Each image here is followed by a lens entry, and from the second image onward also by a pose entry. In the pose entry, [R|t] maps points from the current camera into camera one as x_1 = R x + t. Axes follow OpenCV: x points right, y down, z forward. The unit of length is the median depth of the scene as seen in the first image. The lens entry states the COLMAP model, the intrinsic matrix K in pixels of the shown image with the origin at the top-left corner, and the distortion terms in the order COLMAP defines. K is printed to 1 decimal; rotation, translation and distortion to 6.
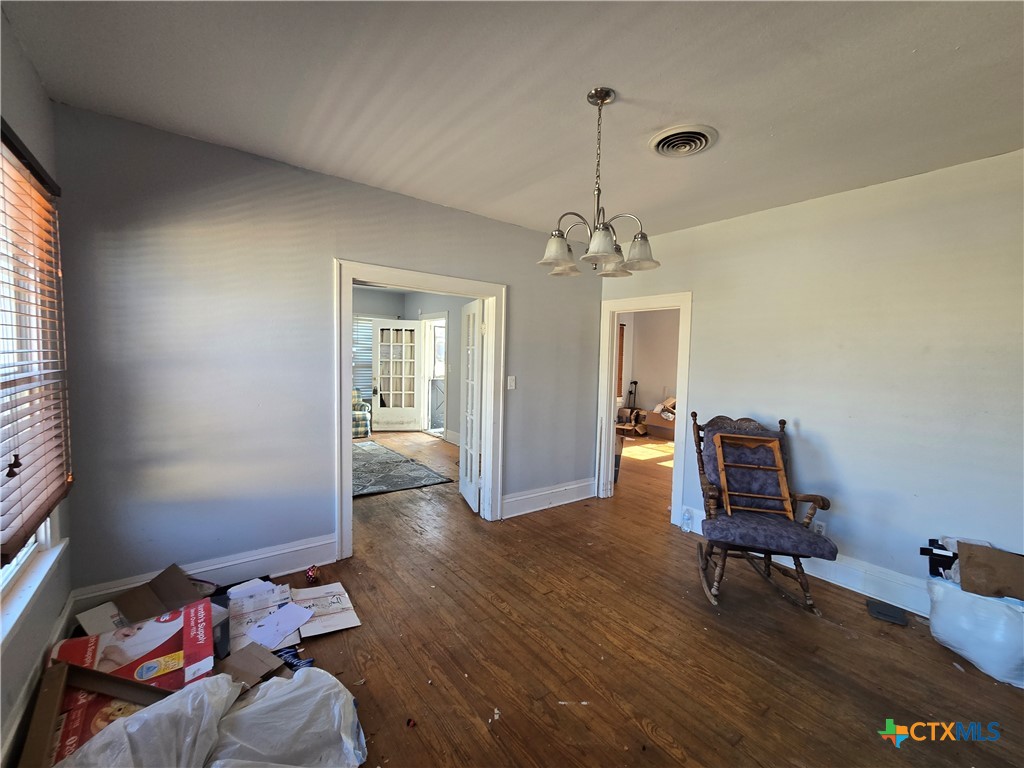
lens RADIAL K [[426.2, 0, 515.7], [0, 426.2, 379.1], [0, 0, 1]] dist [-0.012069, 0.005624]
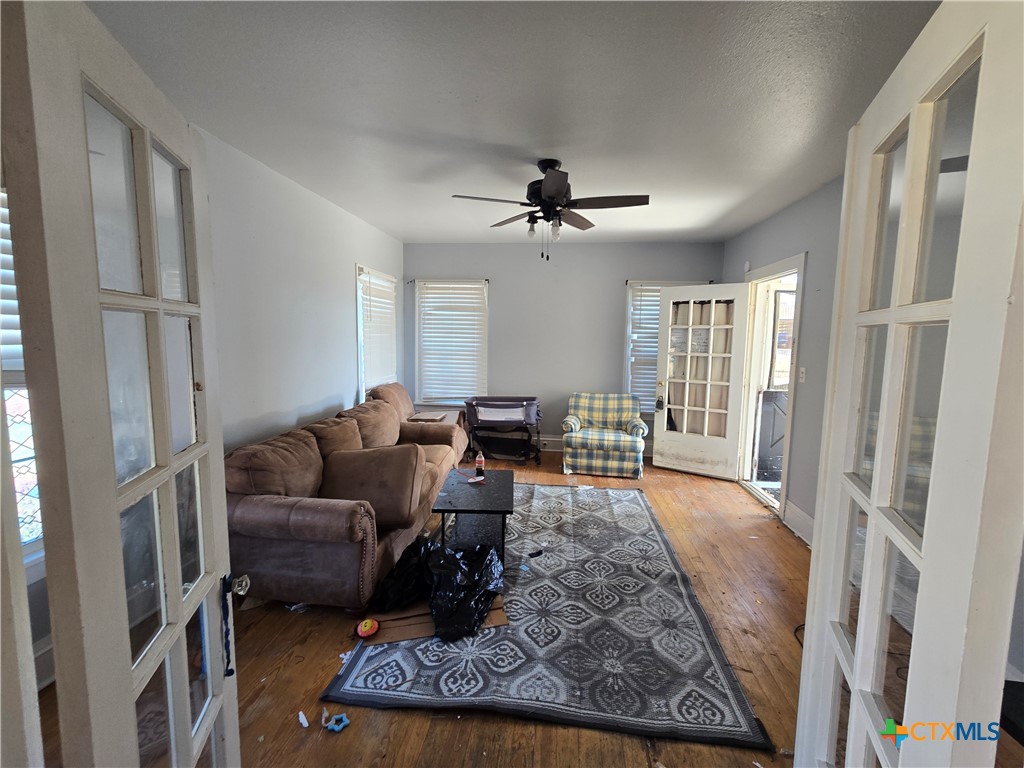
lens RADIAL K [[426.2, 0, 515.7], [0, 426.2, 379.1], [0, 0, 1]] dist [-0.012069, 0.005624]
pose [[0.717516, 0.056792, -0.694223, -0.051249], [-0.037294, 0.998373, 0.043129, -0.026410], [0.695543, -0.005055, 0.718466, 0.405807]]
